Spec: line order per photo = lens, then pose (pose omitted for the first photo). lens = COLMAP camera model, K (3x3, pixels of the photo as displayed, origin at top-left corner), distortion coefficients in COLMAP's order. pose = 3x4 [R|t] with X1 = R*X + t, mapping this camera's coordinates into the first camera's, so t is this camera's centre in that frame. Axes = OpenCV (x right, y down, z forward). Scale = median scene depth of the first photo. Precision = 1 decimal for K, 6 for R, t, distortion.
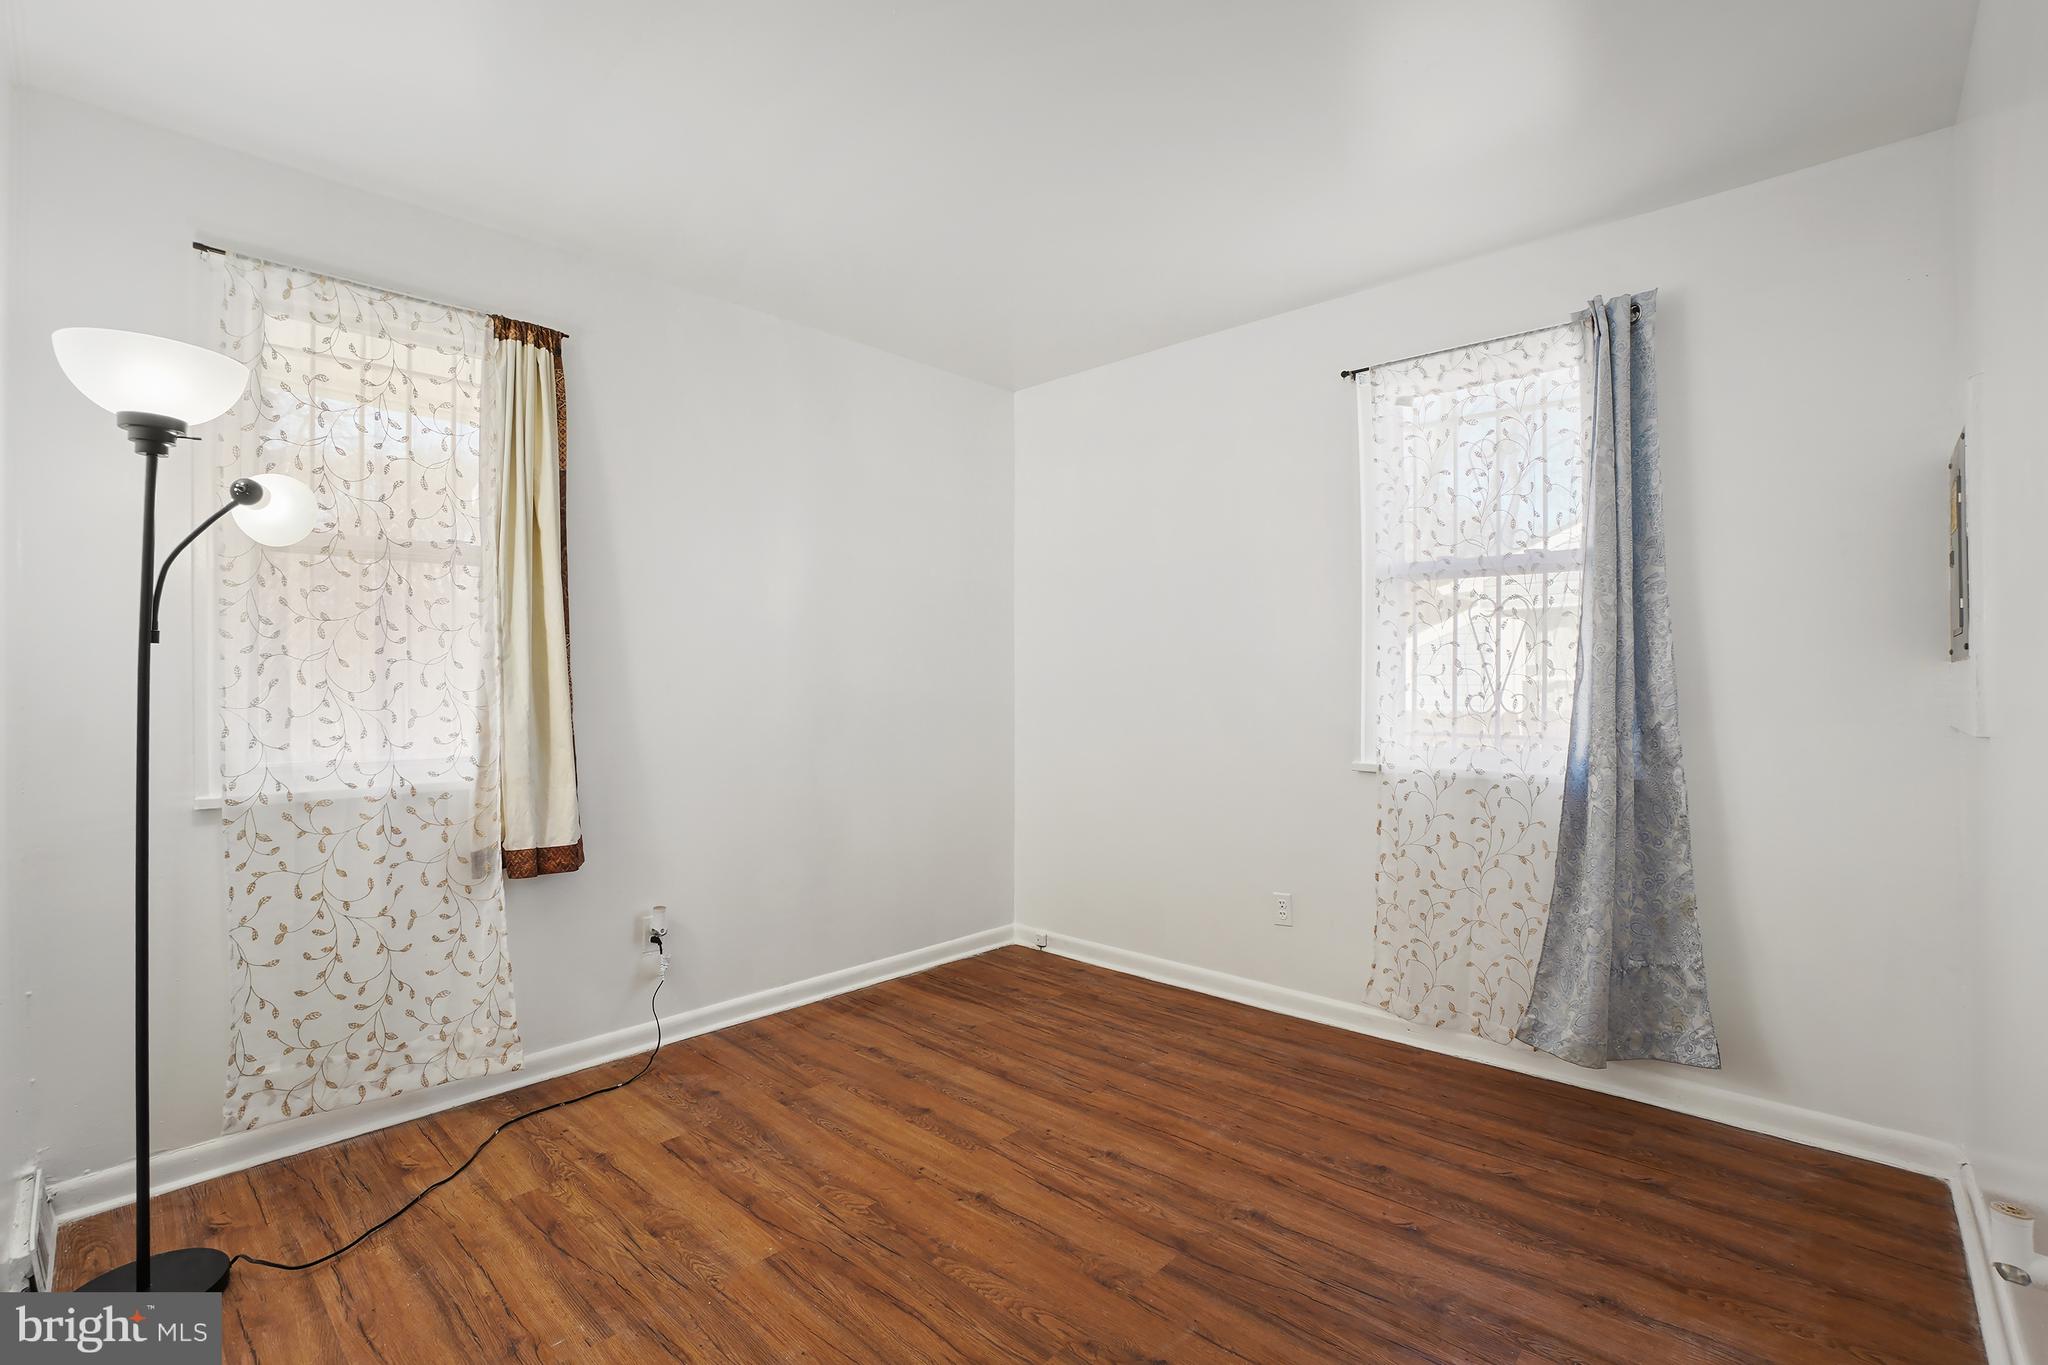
lens RADIAL K [[943.9, 0, 989.4], [0, 943.9, 683.4], [0, 0, 1]] dist [-0.001222, -0.000126]
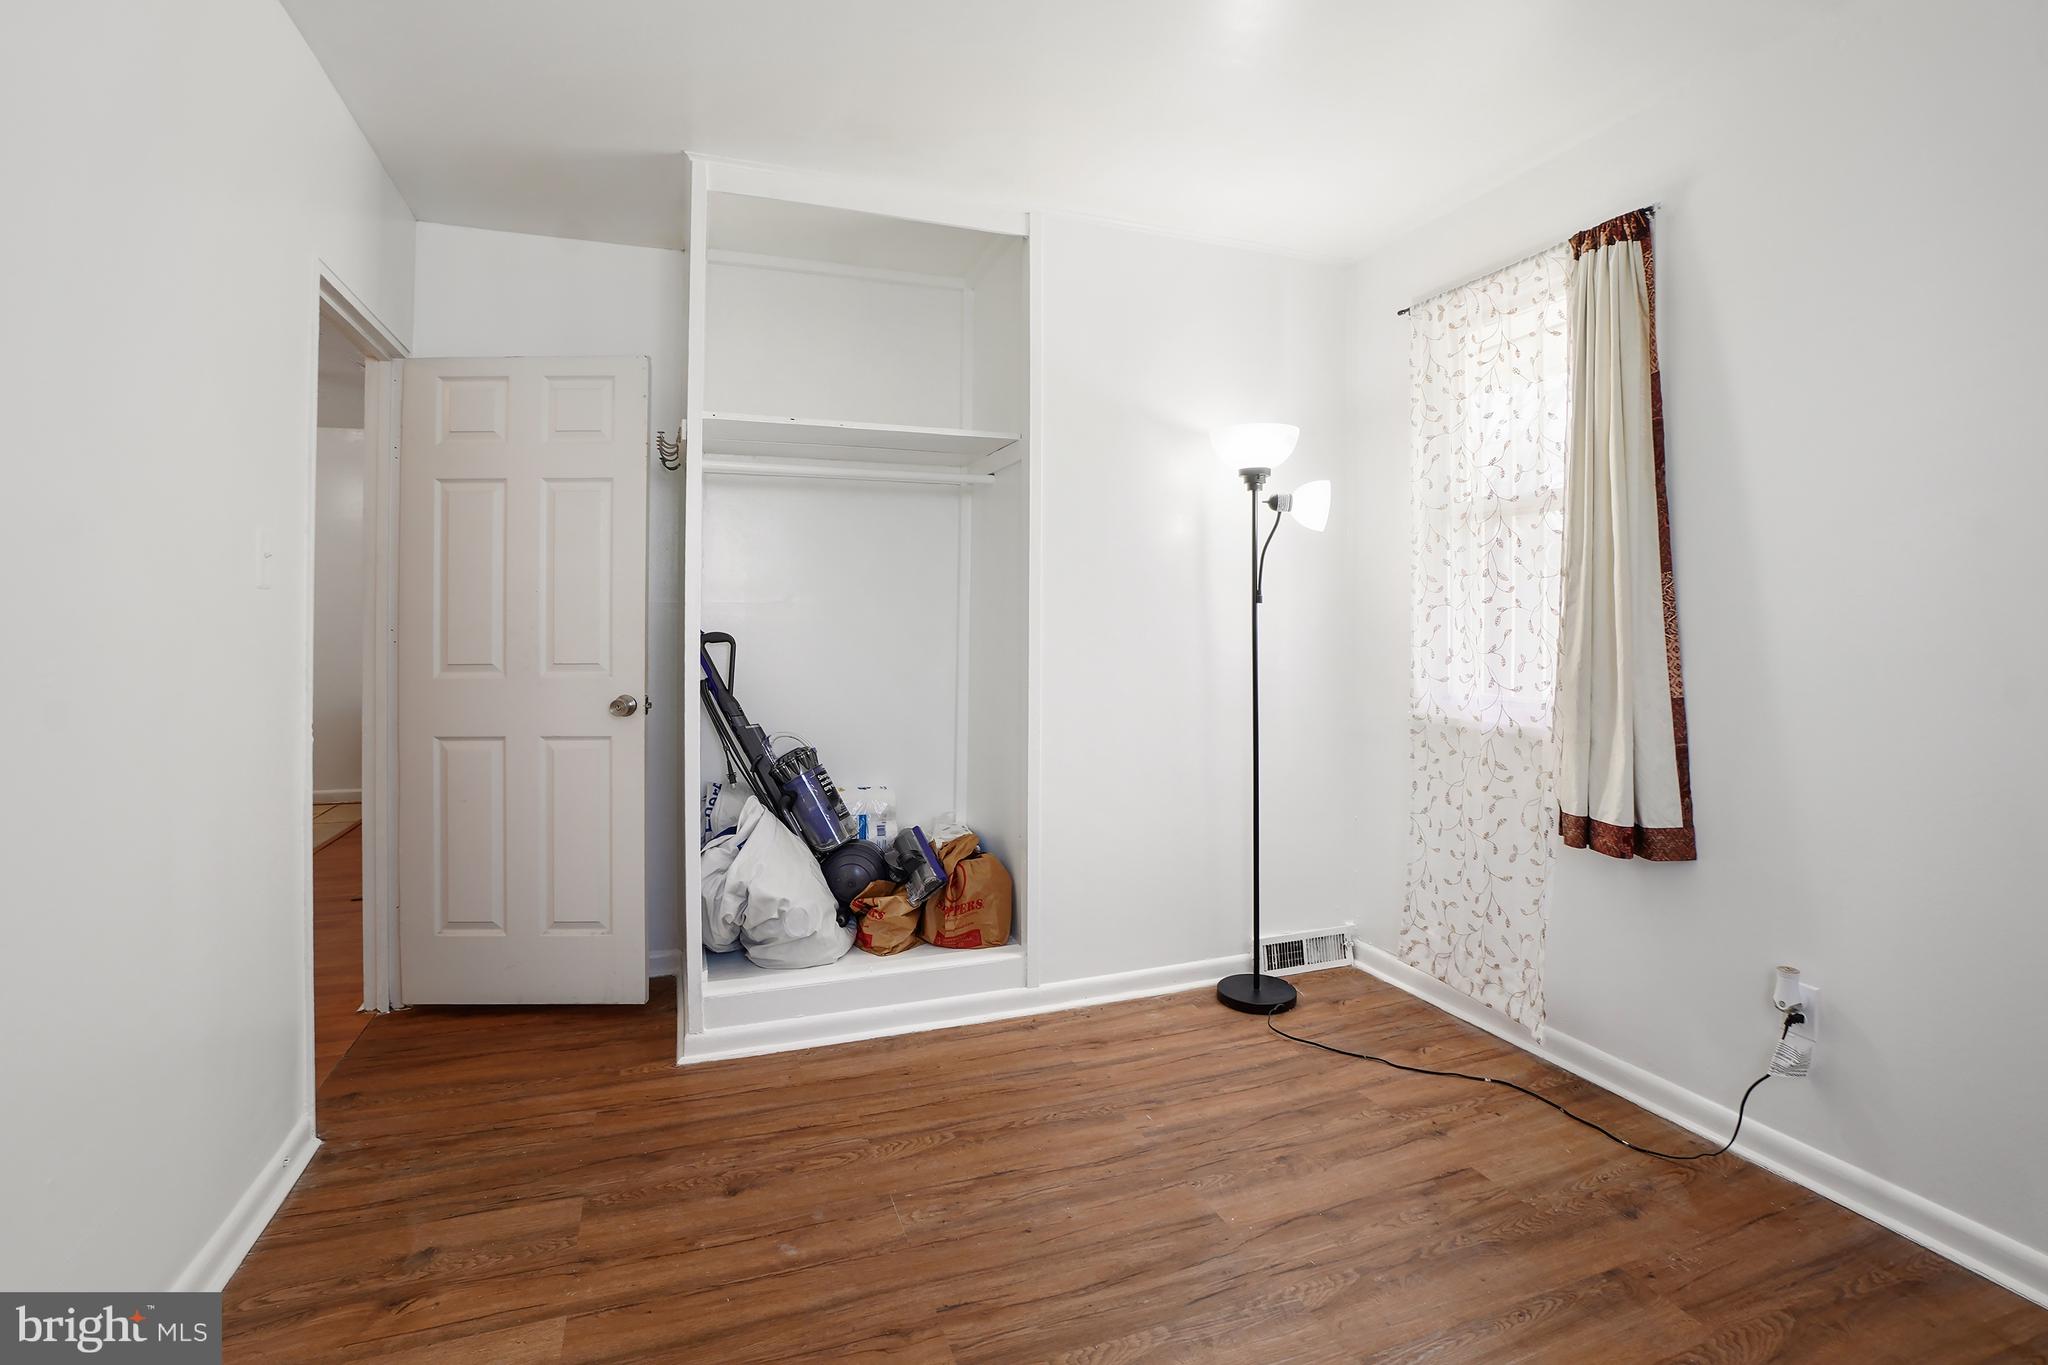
lens RADIAL K [[961.5, 0, 1030.1], [0, 961.5, 611.3], [0, 0, 1]] dist [-0.054908, 0.016657]
pose [[-0.418205, -0.007400, -0.908322, 0.629417], [-0.007140, 0.999963, -0.004860, -0.012558], [0.908324, 0.004453, -0.418243, 1.044116]]
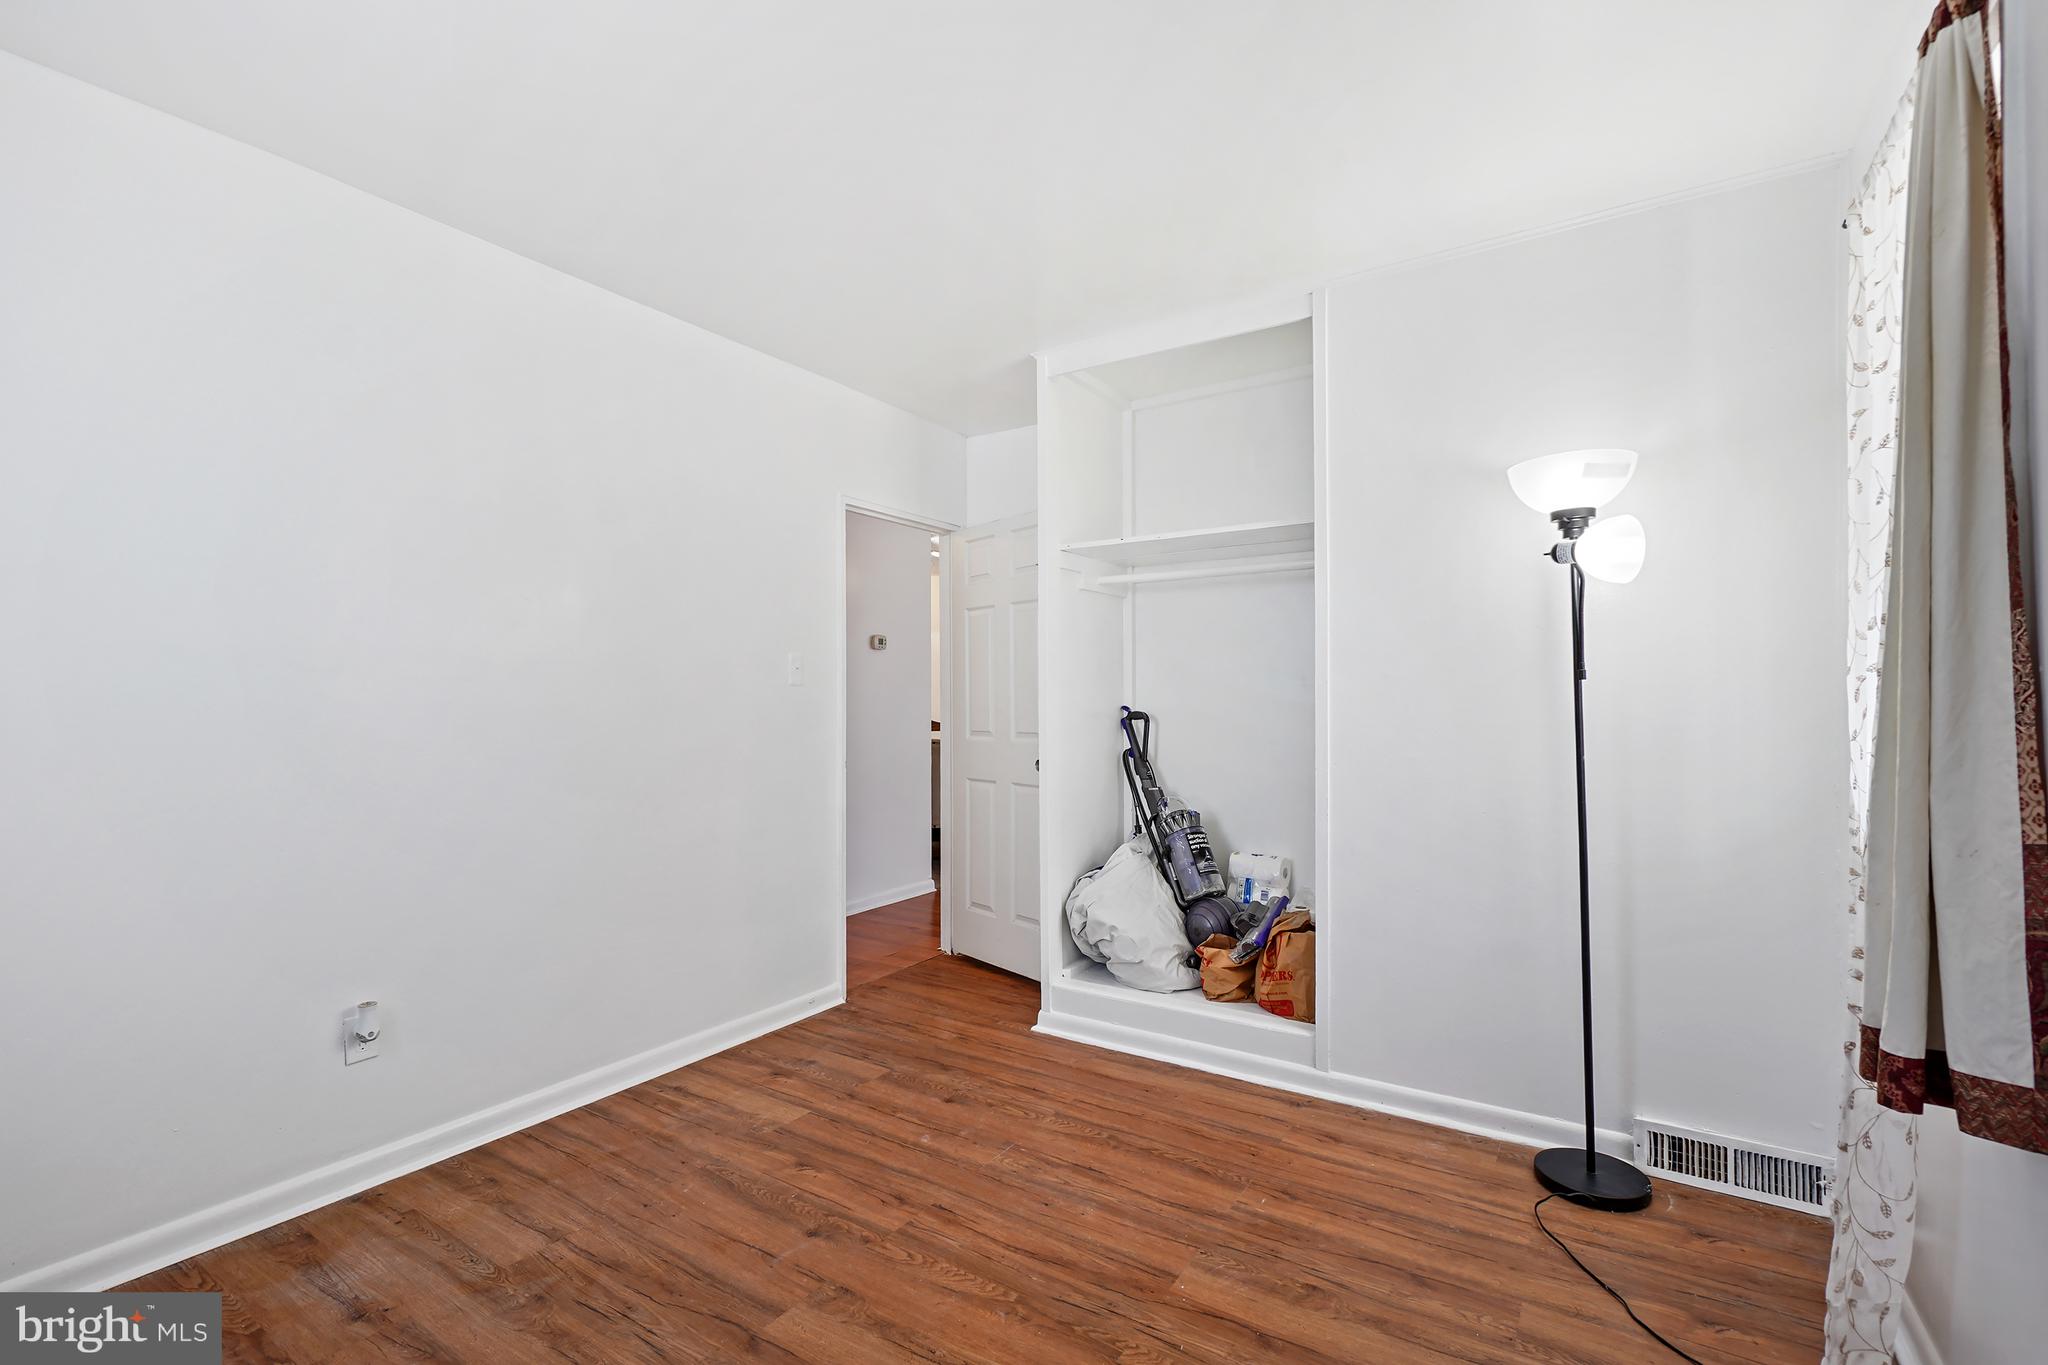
lens RADIAL K [[943.9, 0, 989.4], [0, 943.9, 683.4], [0, 0, 1]] dist [-0.001222, -0.000126]
pose [[-0.985456, 0.002564, -0.169913, 0.114777], [0.004157, 0.999951, -0.009018, -0.019965], [0.169882, -0.009593, -0.985418, 1.675096]]
